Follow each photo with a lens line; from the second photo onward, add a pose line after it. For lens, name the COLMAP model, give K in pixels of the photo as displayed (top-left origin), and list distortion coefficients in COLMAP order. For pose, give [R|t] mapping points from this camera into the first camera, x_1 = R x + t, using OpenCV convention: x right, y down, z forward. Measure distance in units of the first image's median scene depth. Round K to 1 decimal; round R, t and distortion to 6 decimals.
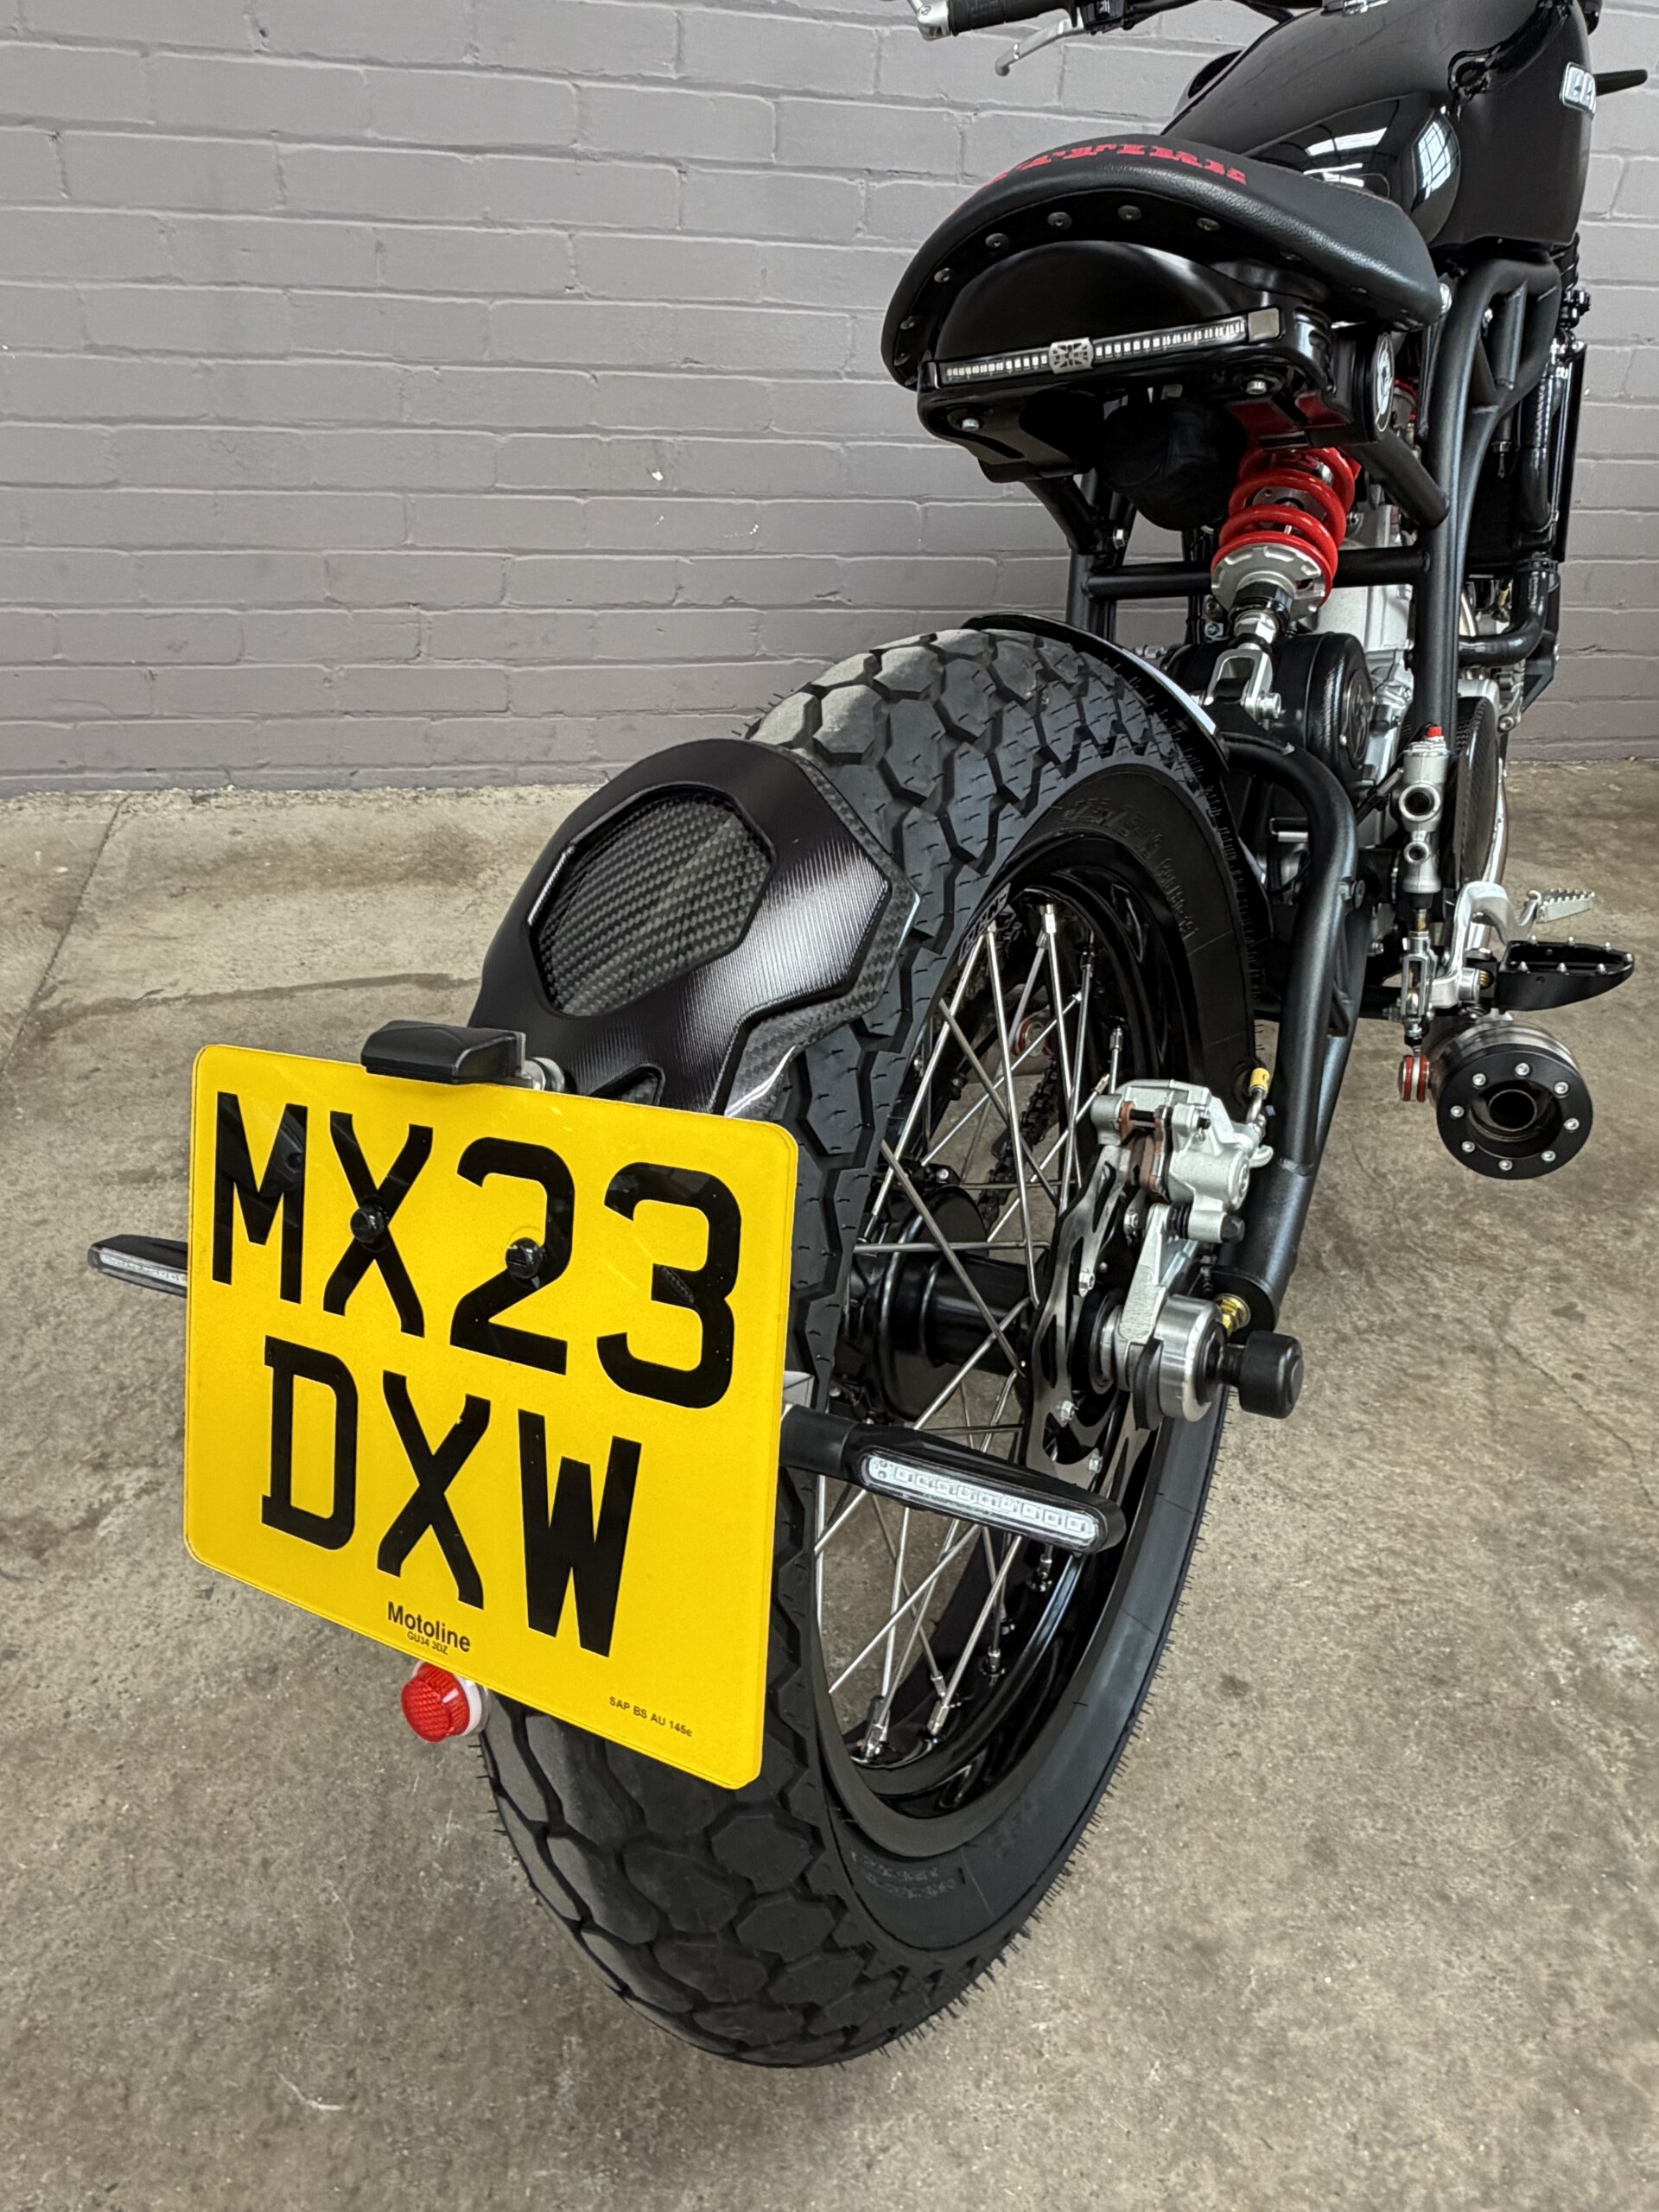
lens RADIAL K [[1418.7, 0, 820.6], [0, 1418.7, 1064.5], [0, 0, 1]] dist [-0.001164, 0.000934]
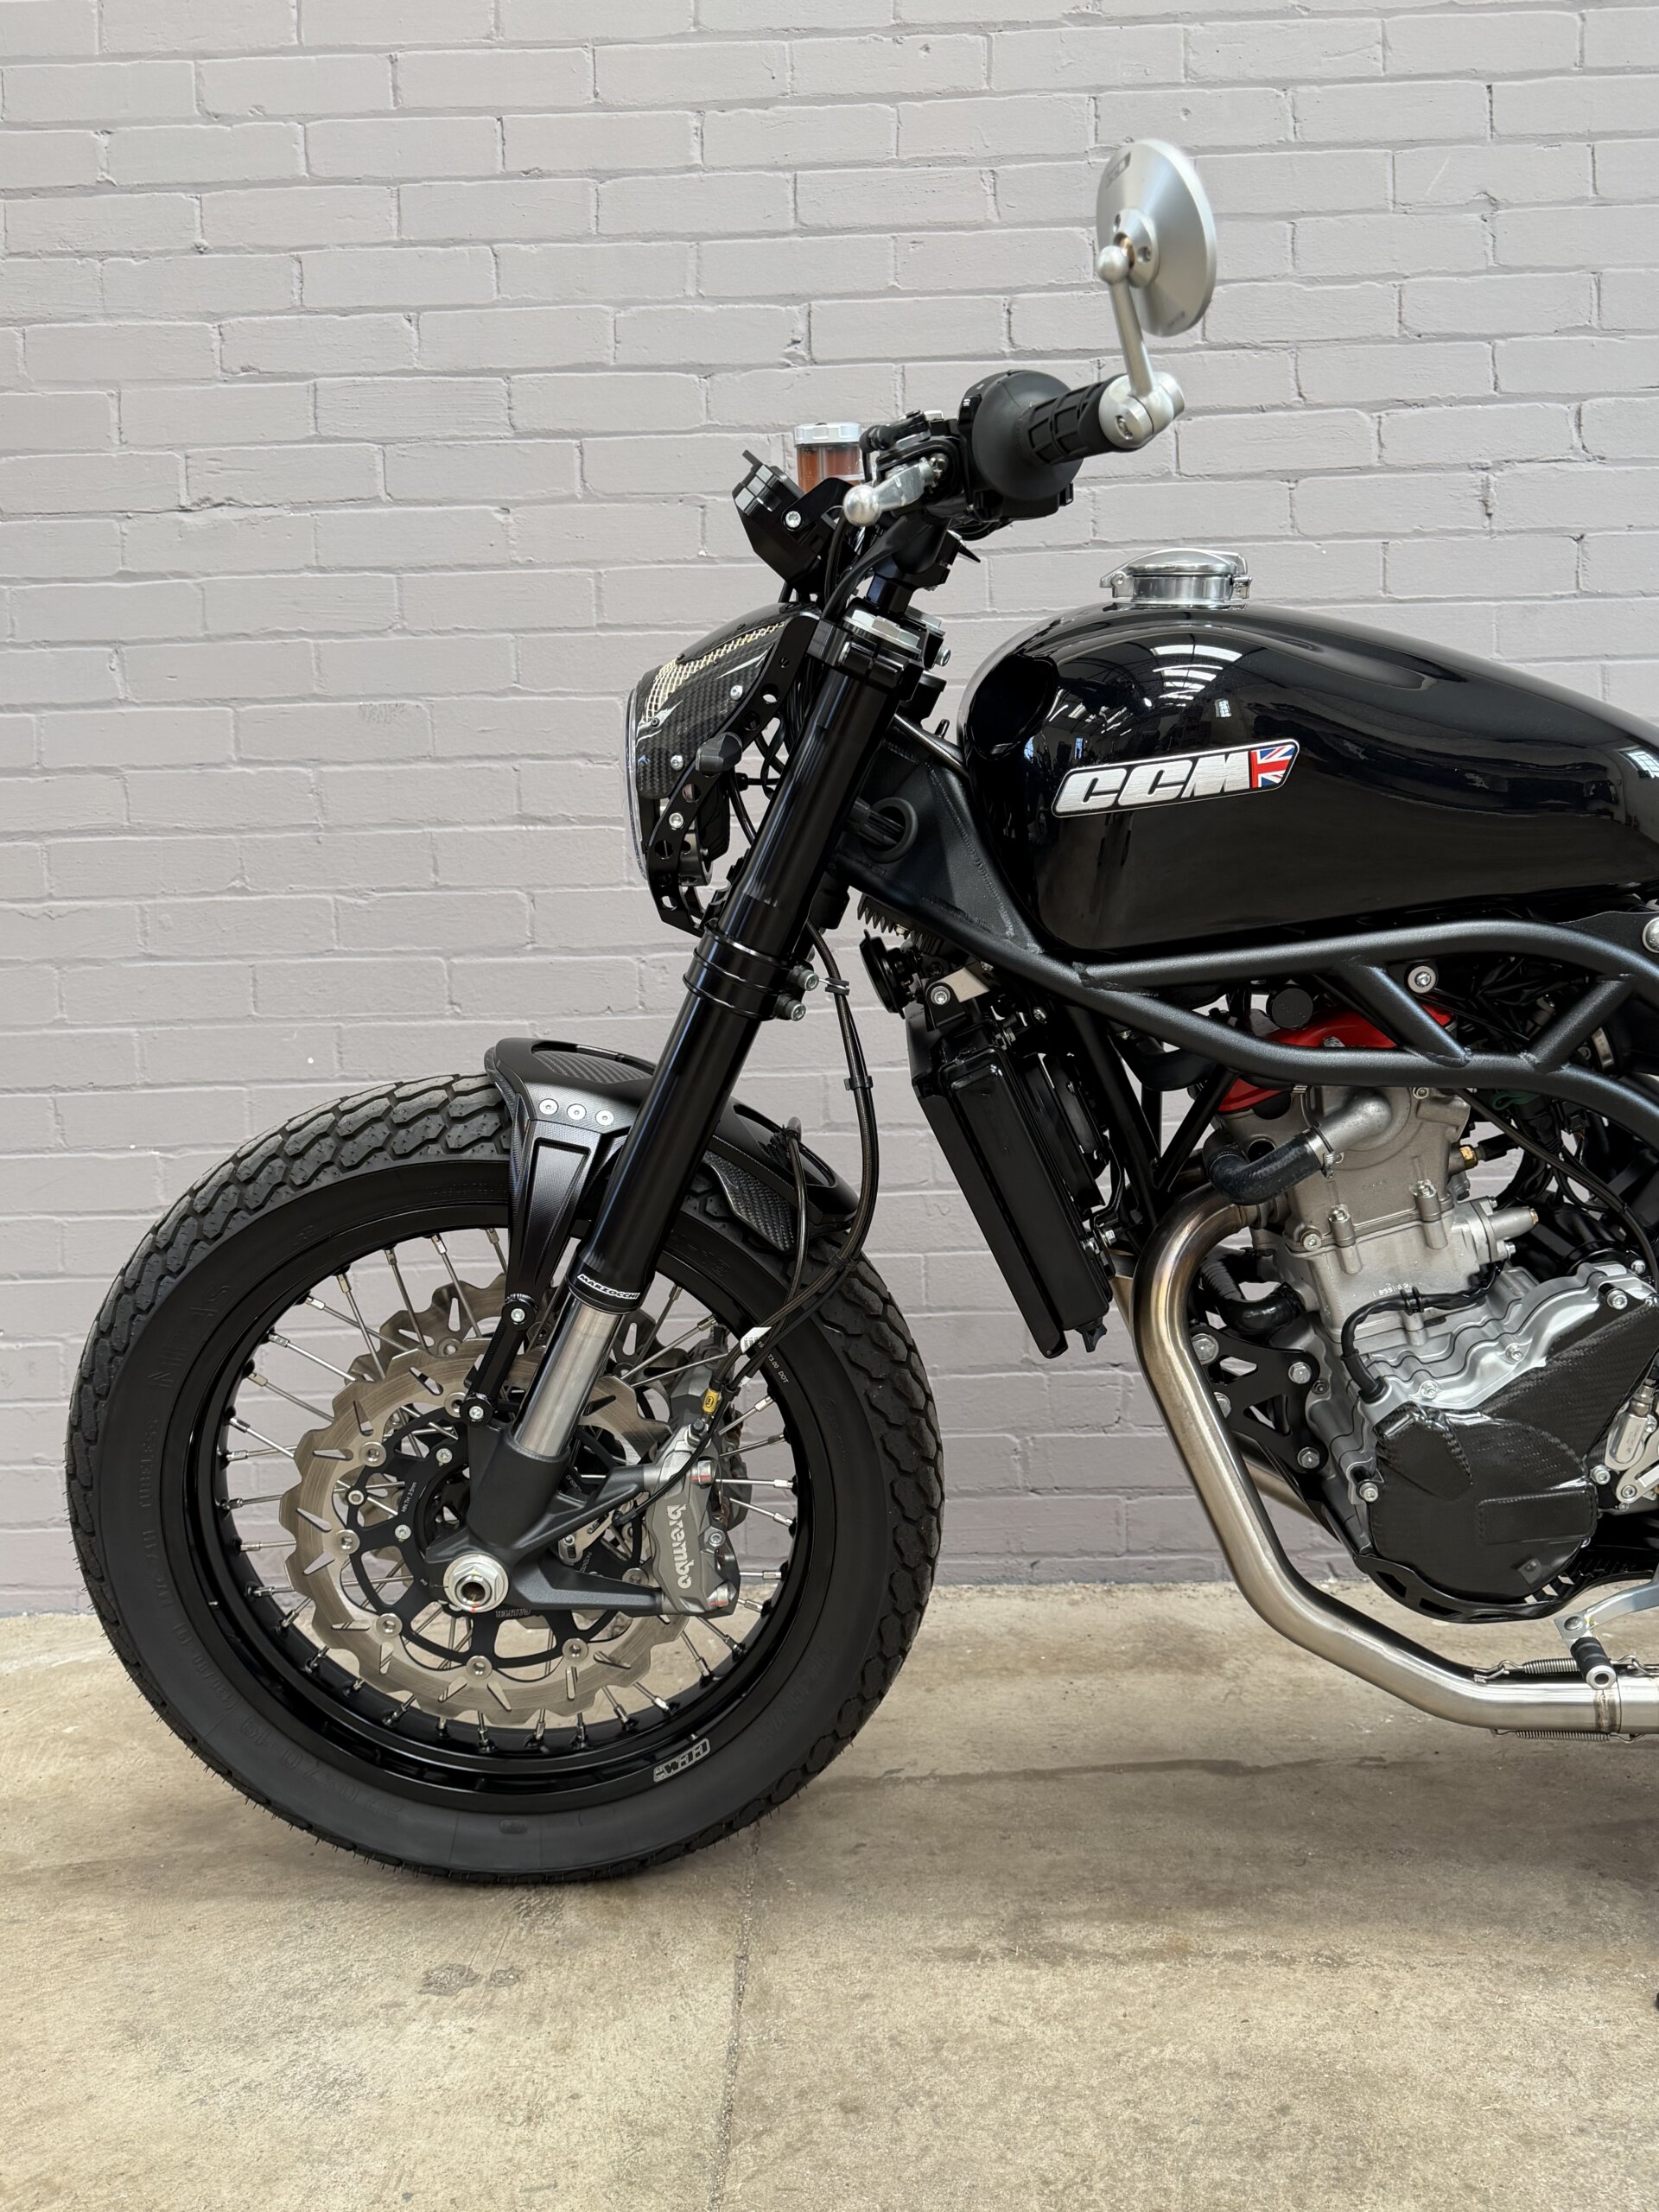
lens RADIAL K [[1814.4, 0, 836.1], [0, 1814.4, 1110.4], [0, 0, 1]] dist [0.049923, -0.069040]
pose [[0.974027, -0.080833, -0.211513, -0.335629], [-0.044587, 0.847352, -0.529156, 0.253722], [0.221999, 0.524843, 0.821740, -0.112069]]
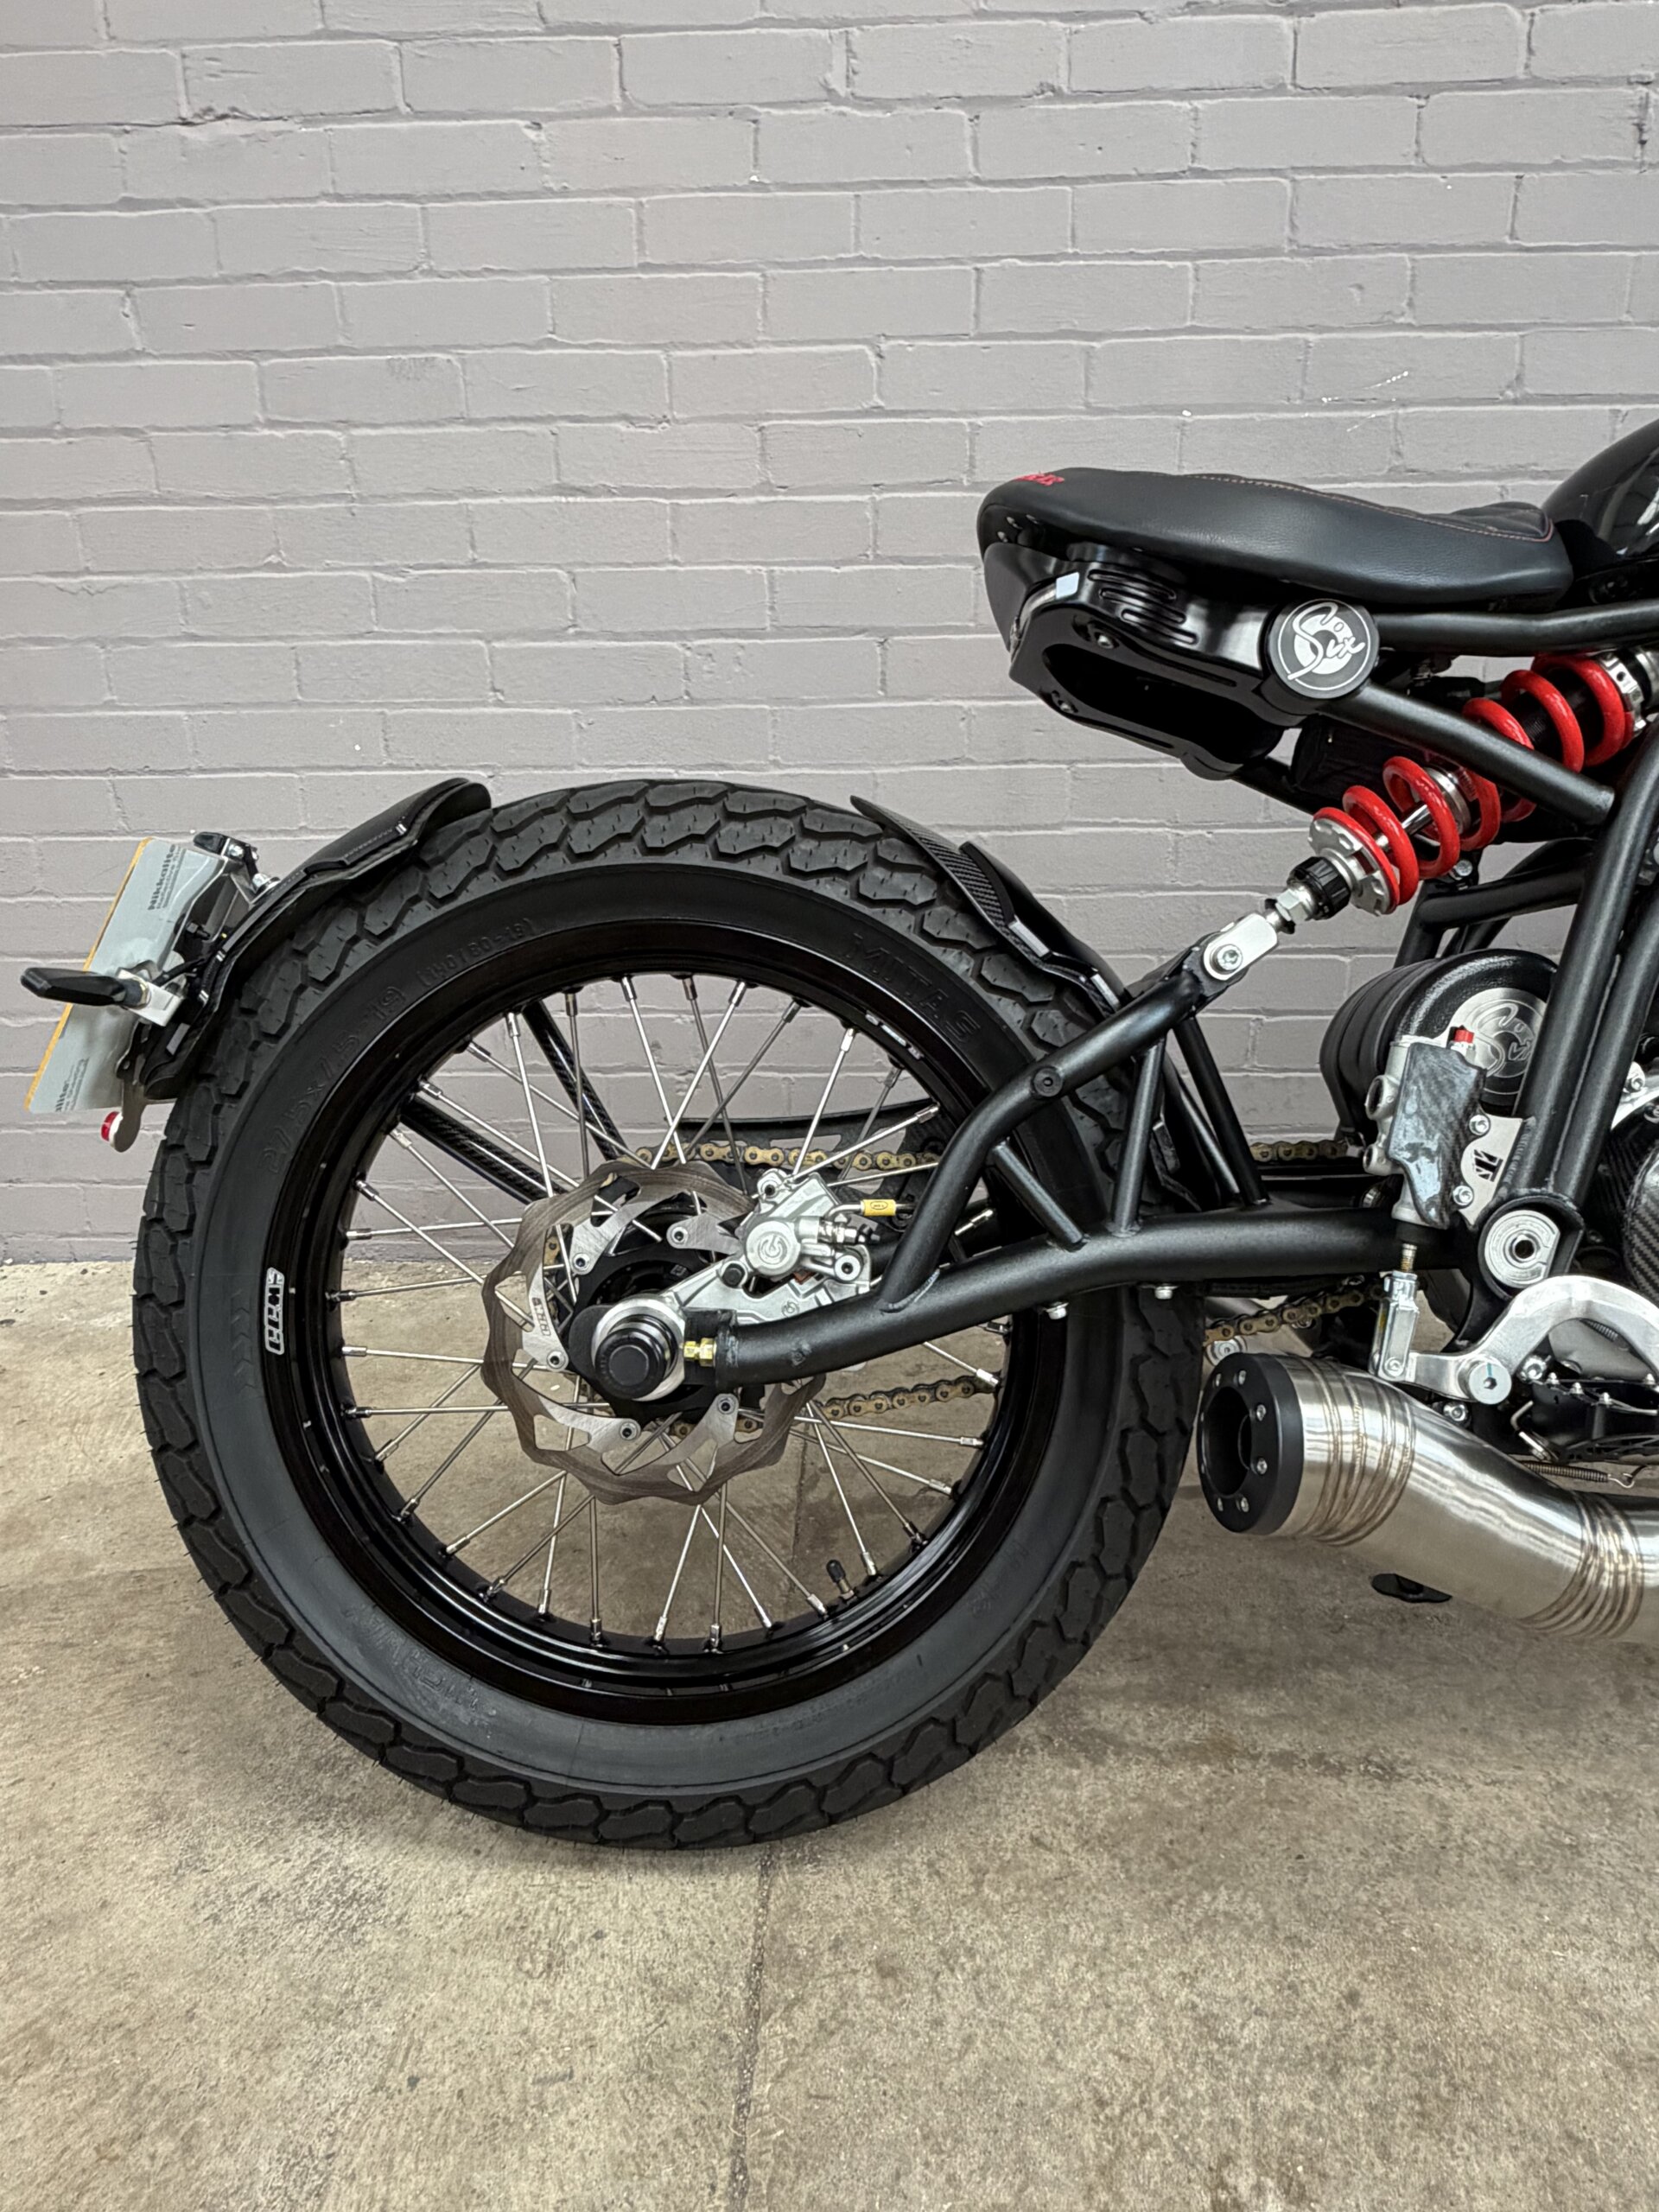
lens RADIAL K [[1418.7, 0, 827.6], [0, 1418.7, 1086.8], [0, 0, 1]] dist [-0.001164, 0.000934]
pose [[0.968756, -0.003497, -0.247992, -0.429962], [-0.075948, 0.947683, -0.310046, -0.014933], [0.236102, 0.319193, 0.917808, 0.171538]]
